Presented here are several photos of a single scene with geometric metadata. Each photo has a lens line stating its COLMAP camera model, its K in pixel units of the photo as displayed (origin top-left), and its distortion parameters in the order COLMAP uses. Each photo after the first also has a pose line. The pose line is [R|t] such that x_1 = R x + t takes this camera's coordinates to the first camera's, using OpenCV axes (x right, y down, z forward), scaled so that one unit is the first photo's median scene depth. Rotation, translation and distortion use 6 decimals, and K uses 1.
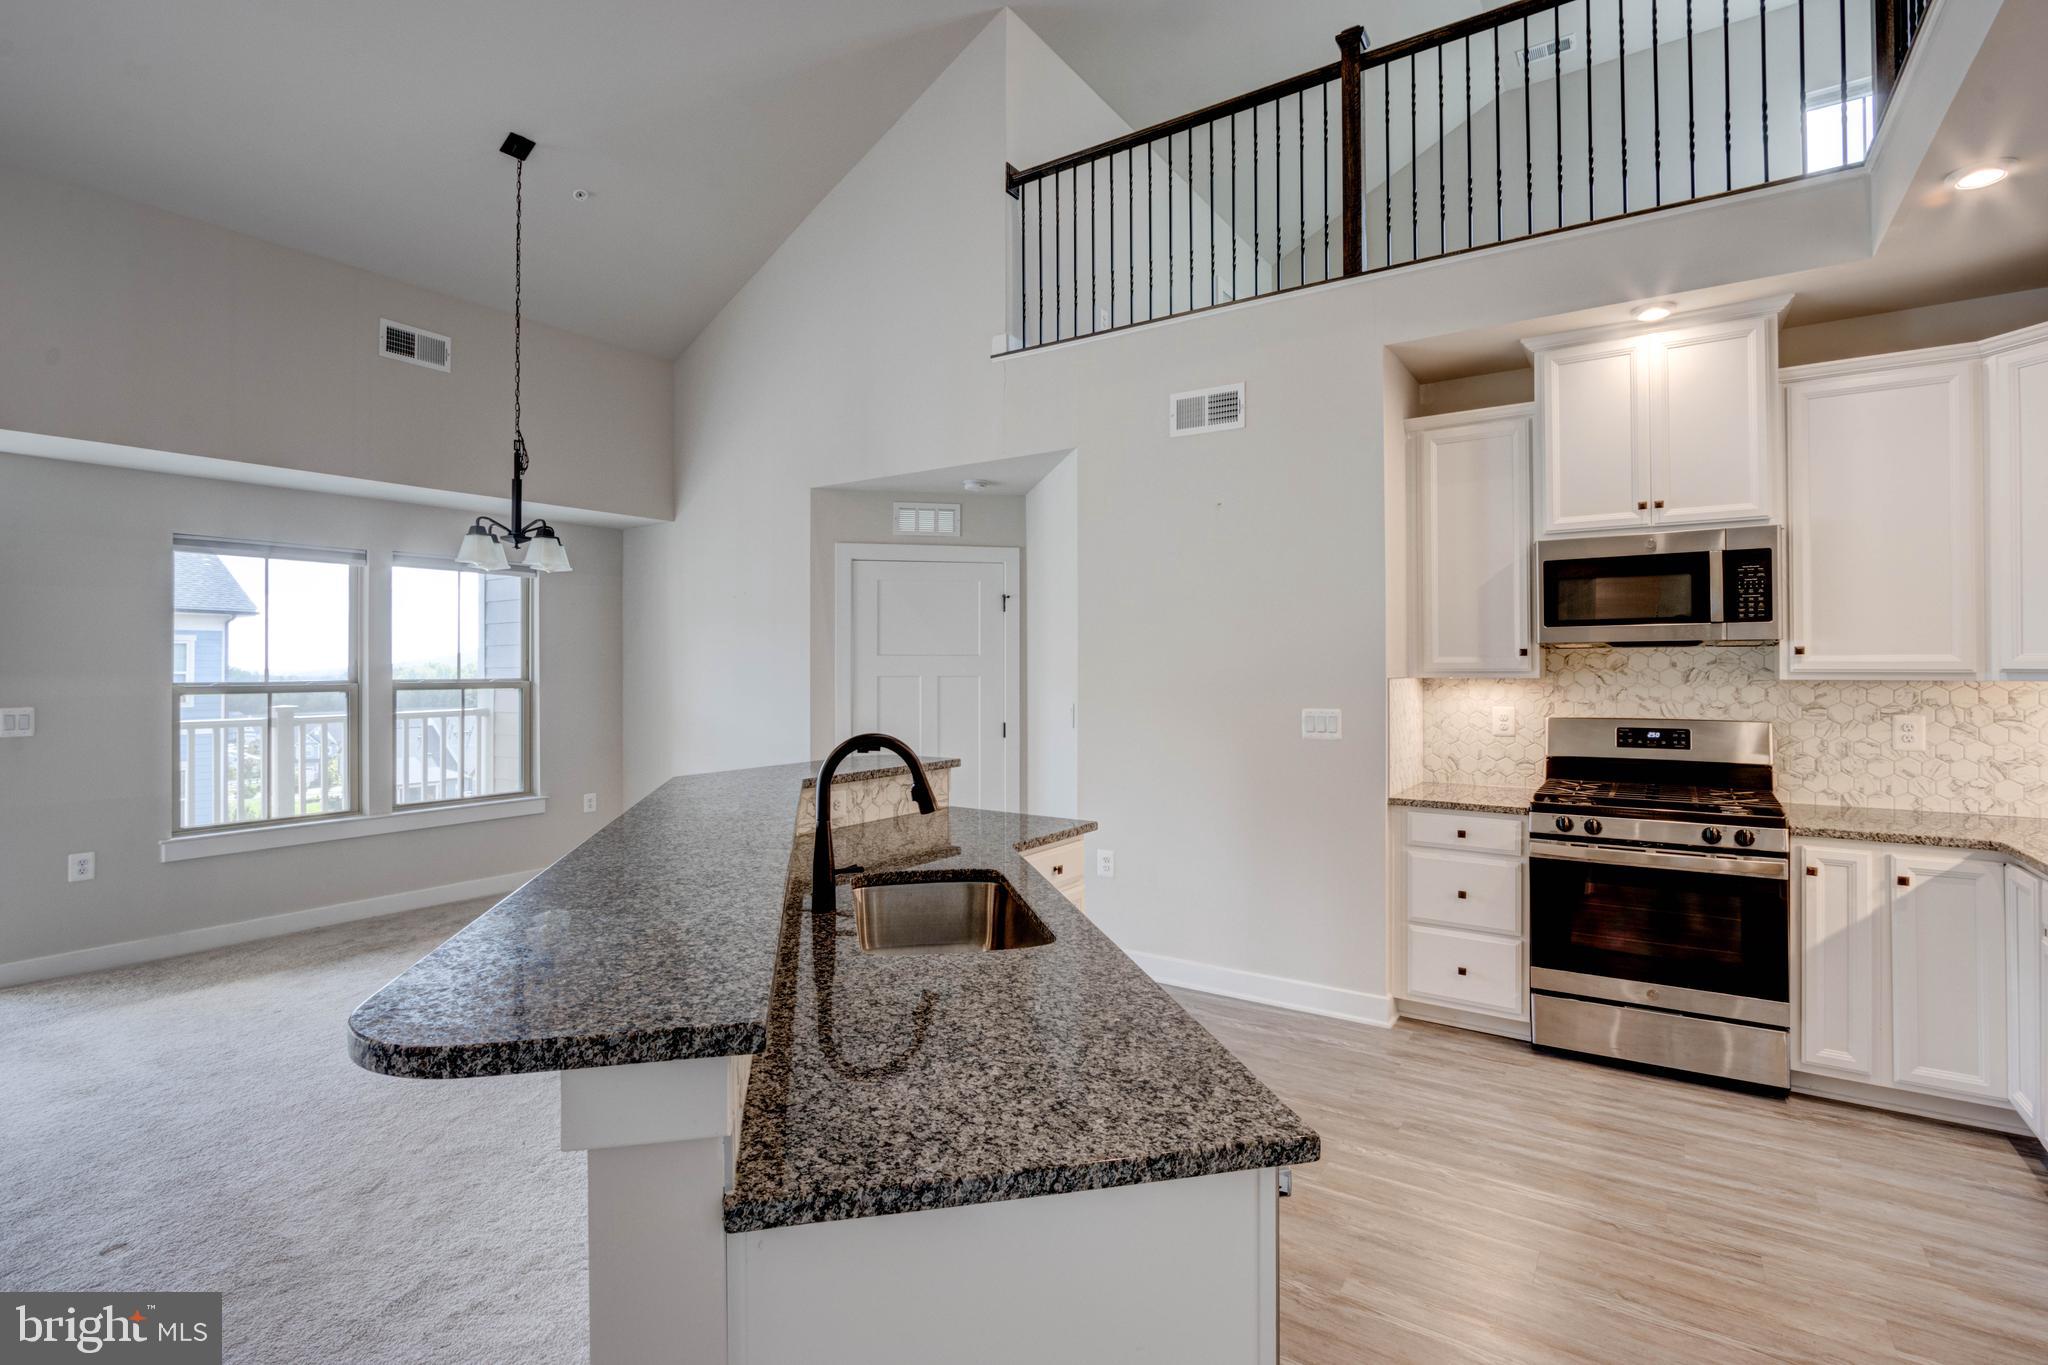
lens RADIAL K [[953.5, 0, 1021.2], [0, 953.5, 655.9], [0, 0, 1]] dist [-0.020090, 0.004700]
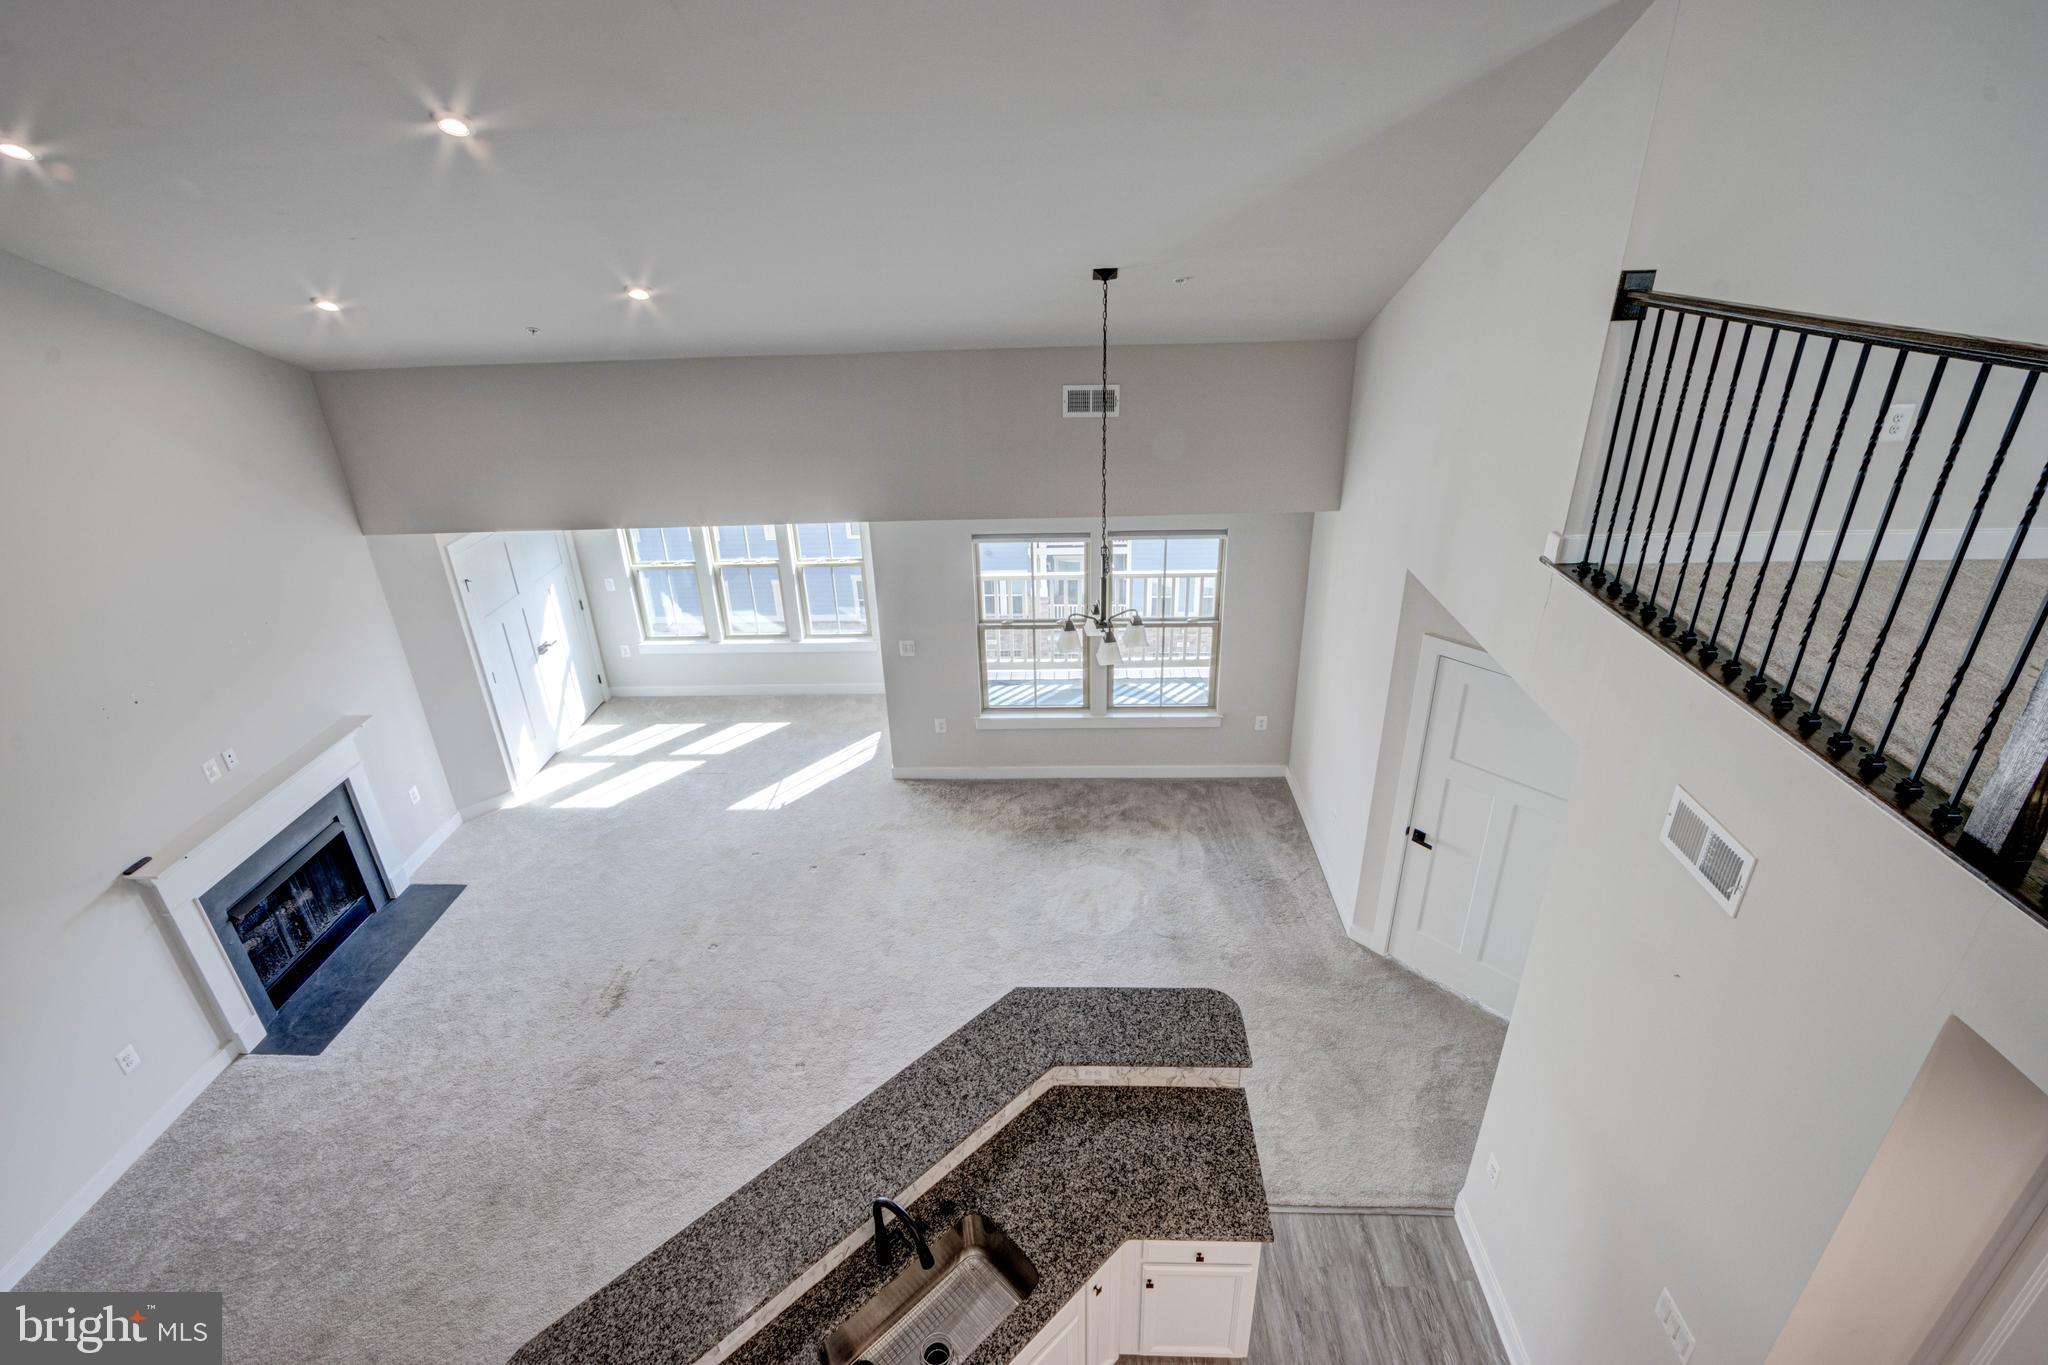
lens RADIAL K [[945.8, 0, 1021.8], [0, 945.8, 659.2], [0, 0, 1]] dist [-0.014937, 0.000500]
pose [[0.528945, 0.352535, -0.771969, 0.301358], [0.034087, 0.900077, 0.434395, -0.503588], [0.847971, -0.256085, 0.464075, 0.275200]]
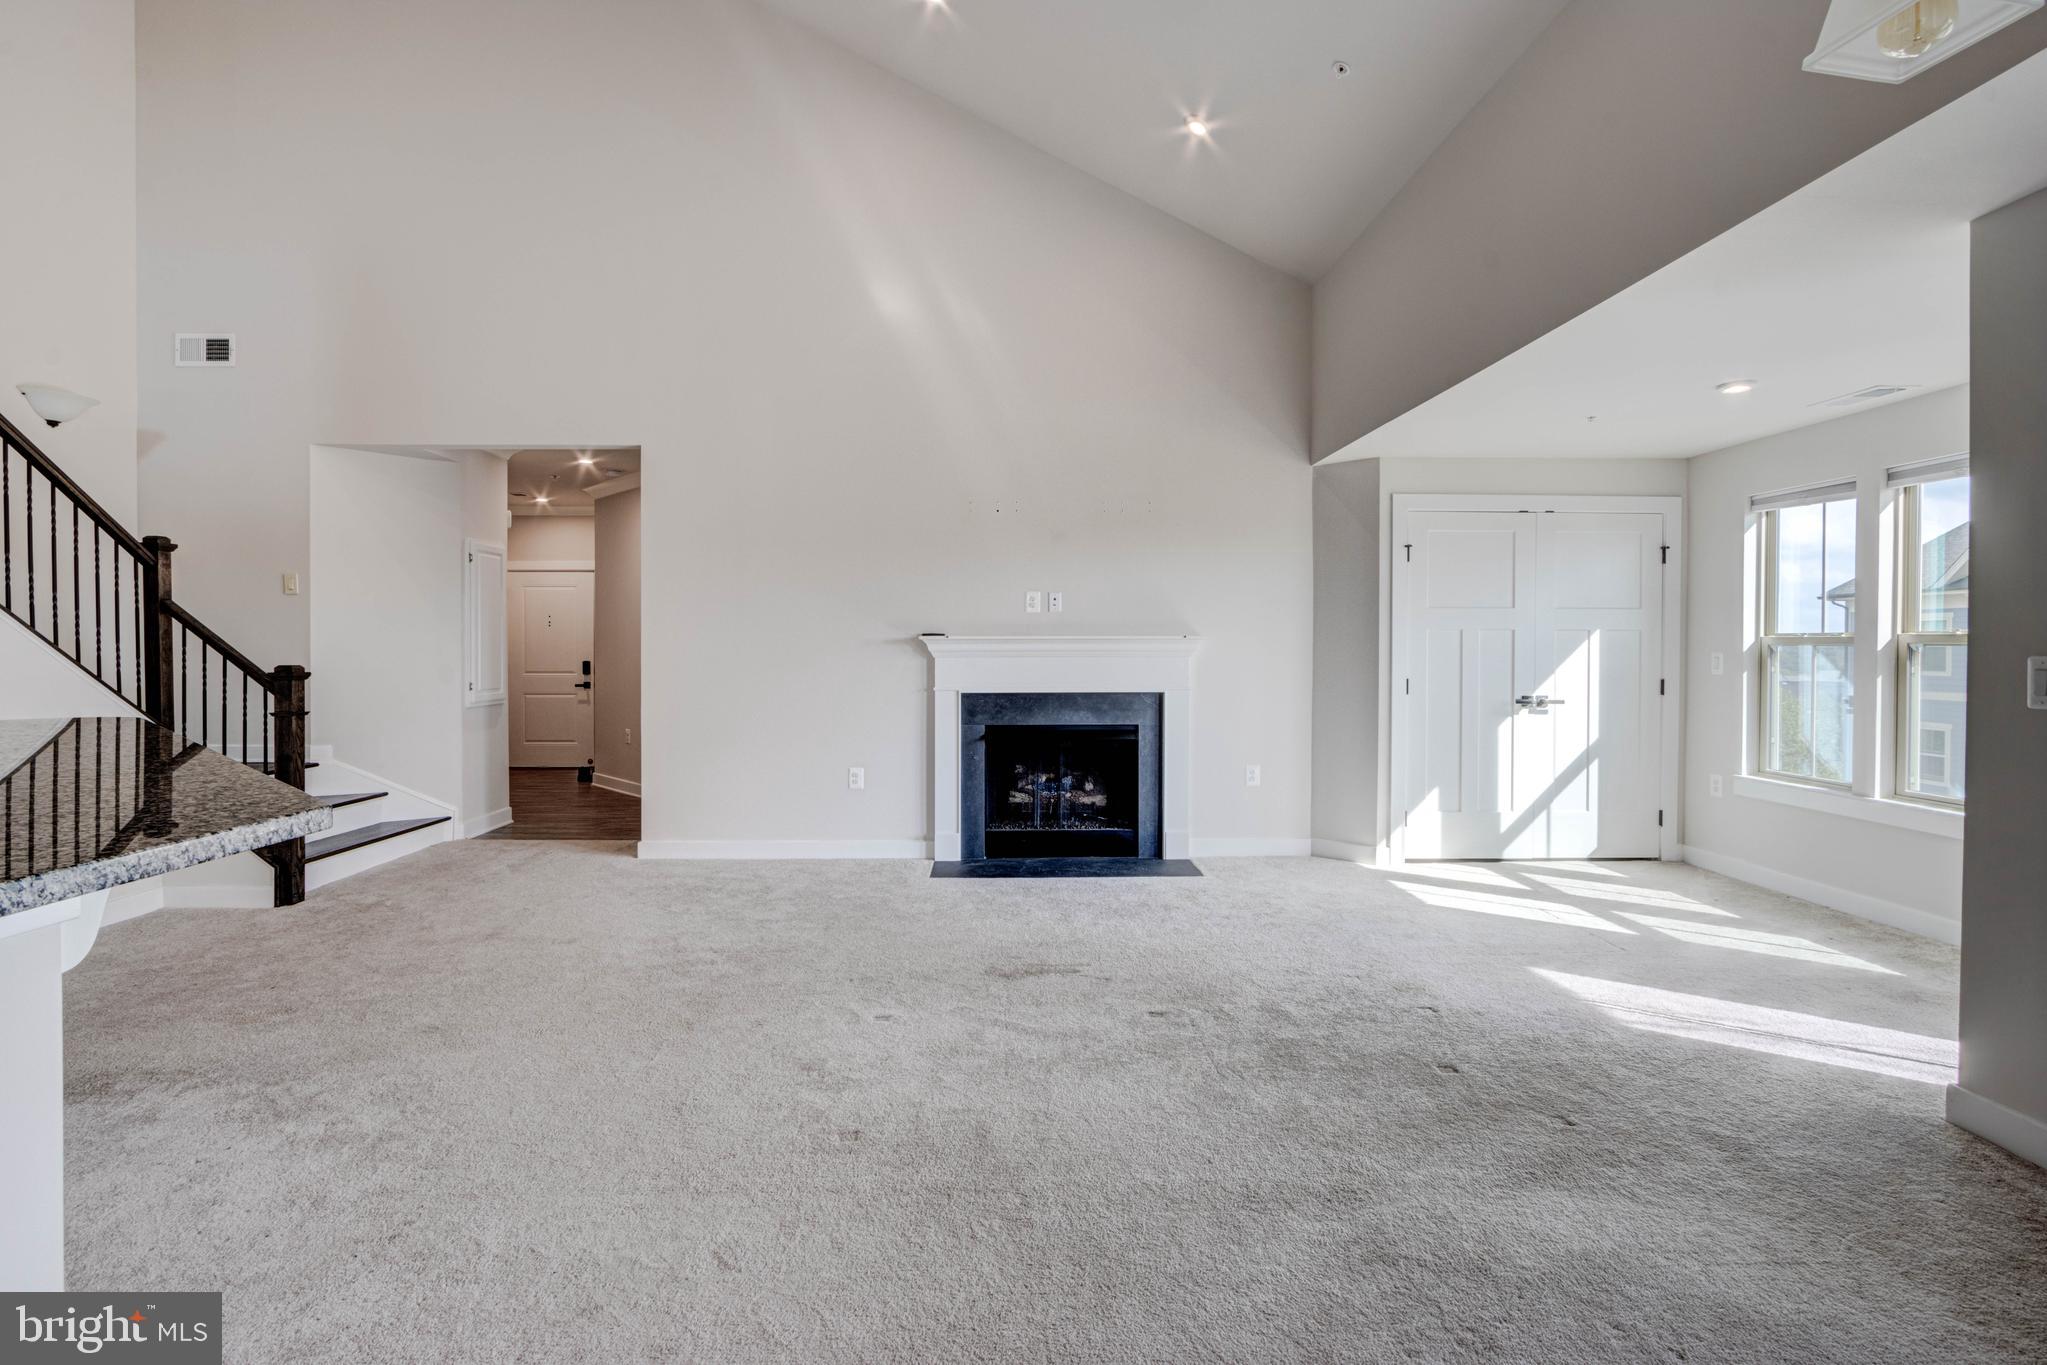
lens RADIAL K [[960.5, 0, 1013.6], [0, 960.5, 654.7], [0, 0, 1]] dist [-0.018740, 0.000372]
pose [[-0.812860, 0.007131, -0.582415, -0.201198], [0.005971, 0.999975, 0.003911, 0.036579], [0.582428, -0.000299, -0.812882, 0.826001]]
